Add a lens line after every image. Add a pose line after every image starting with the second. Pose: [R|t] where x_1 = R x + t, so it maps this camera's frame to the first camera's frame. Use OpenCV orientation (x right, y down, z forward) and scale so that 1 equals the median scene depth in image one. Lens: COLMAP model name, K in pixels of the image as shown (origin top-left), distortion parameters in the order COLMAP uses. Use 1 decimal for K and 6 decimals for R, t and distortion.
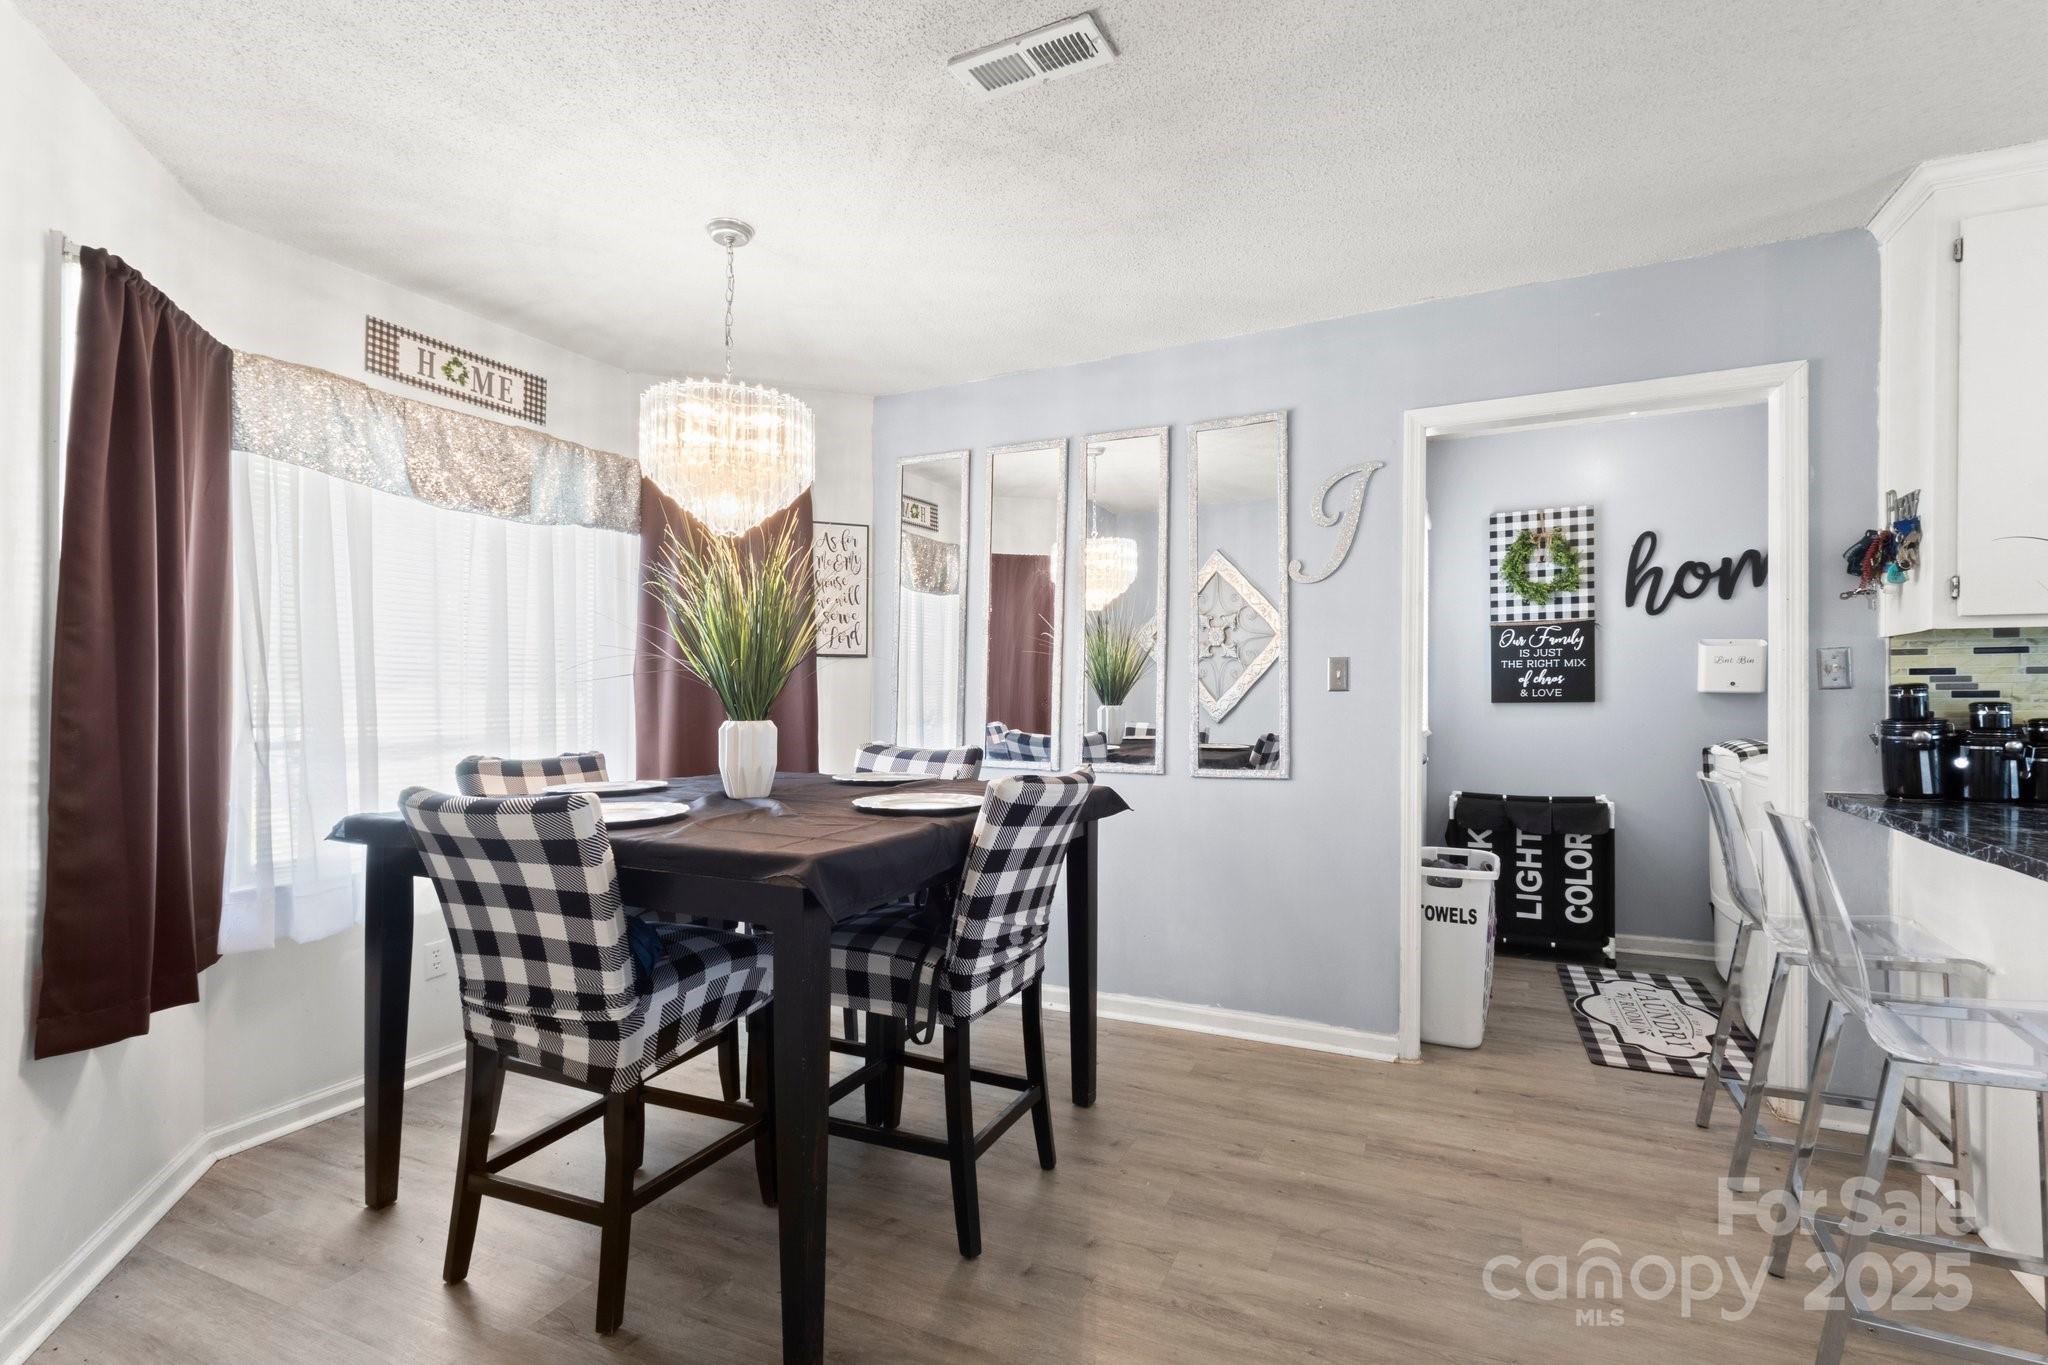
lens RADIAL K [[959.6, 0, 1008.1], [0, 959.6, 683.0], [0, 0, 1]] dist [0.008850, -0.001668]
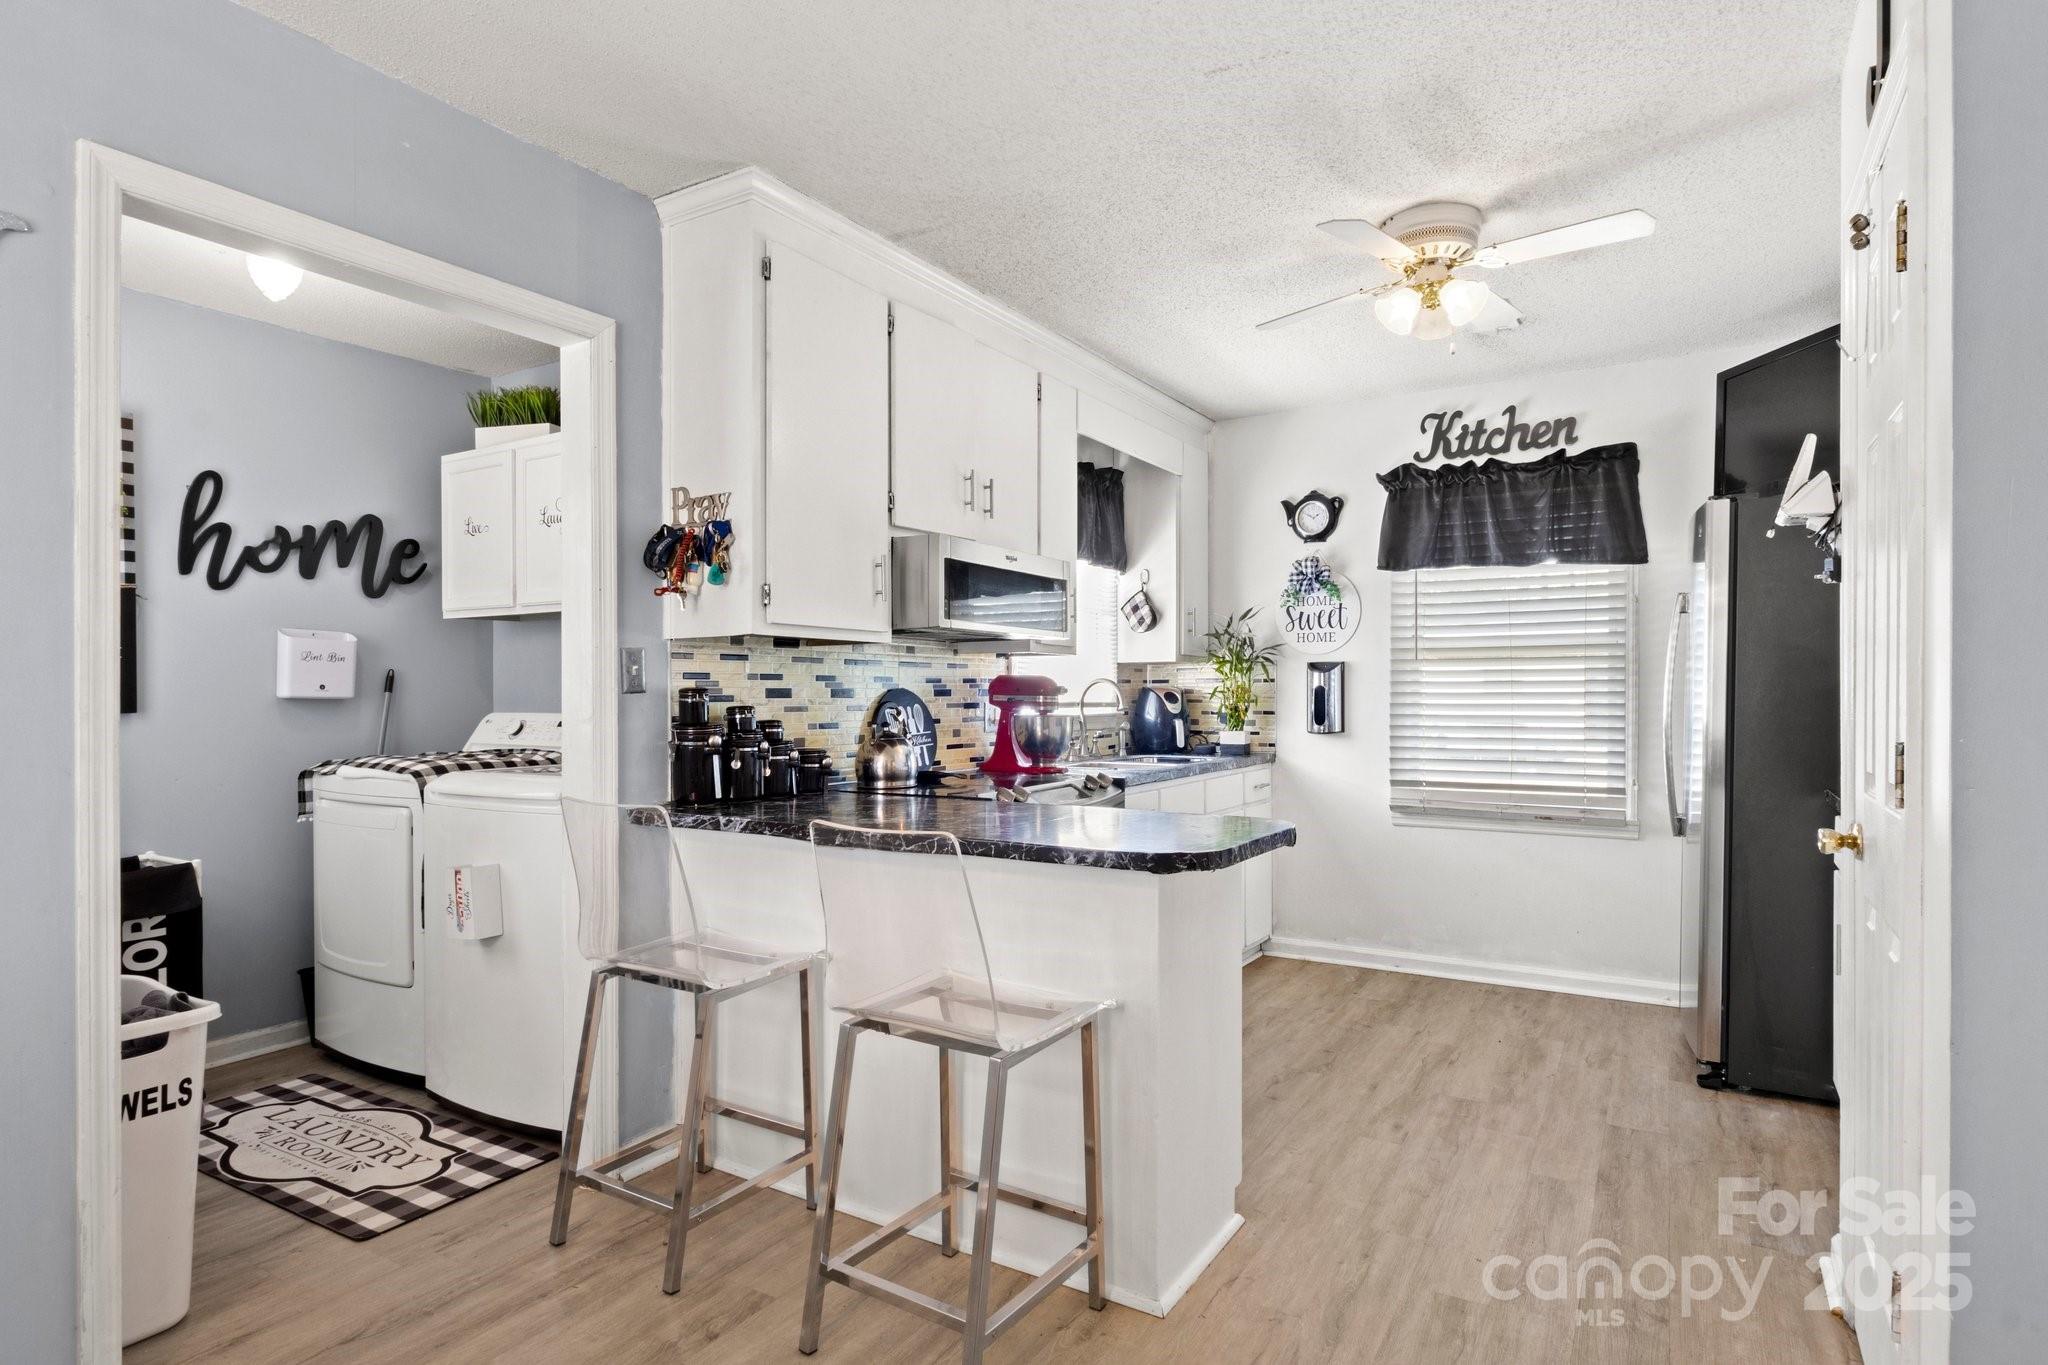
lens RADIAL K [[1106.7, 0, 1031.7], [0, 1106.7, 700.3], [0, 0, 1]] dist [-0.002714, 0.000502]
pose [[0.093541, -0.004041, 0.995607, -0.101809], [-0.007226, 0.999963, 0.004738, 0.003521], [-0.995589, -0.007637, 0.093508, 0.366799]]
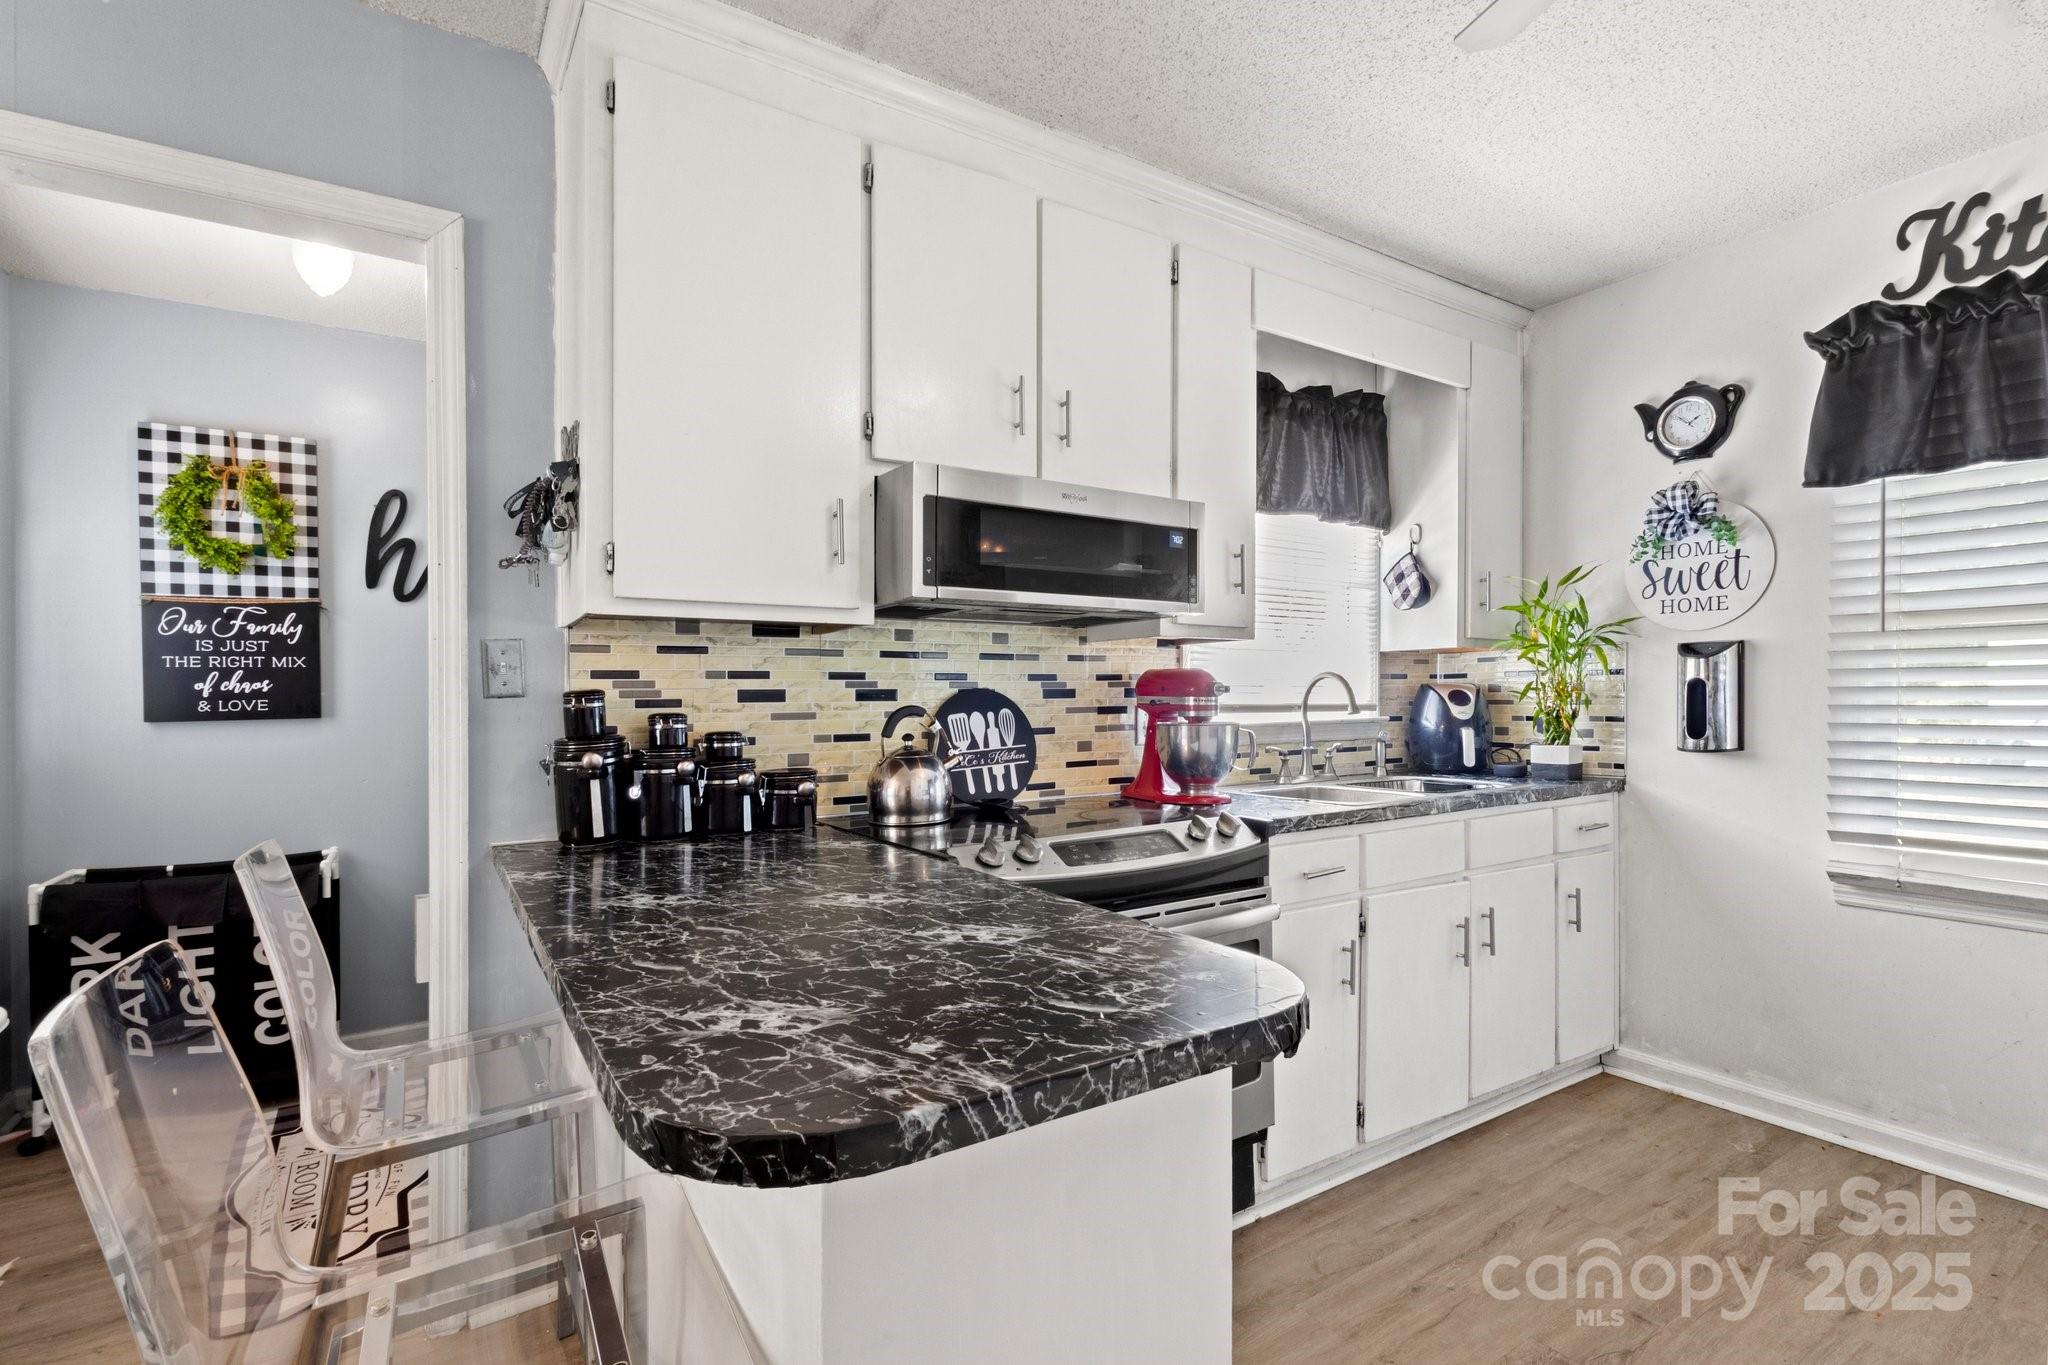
lens RADIAL K [[959.6, 0, 1029.2], [0, 959.6, 709.0], [0, 0, 1]] dist [0.008850, -0.001668]
pose [[0.517949, -0.012897, 0.855314, 0.314026], [-0.000185, 0.999885, 0.015188, 0.002518], [-0.855411, -0.008025, 0.517887, 0.211894]]
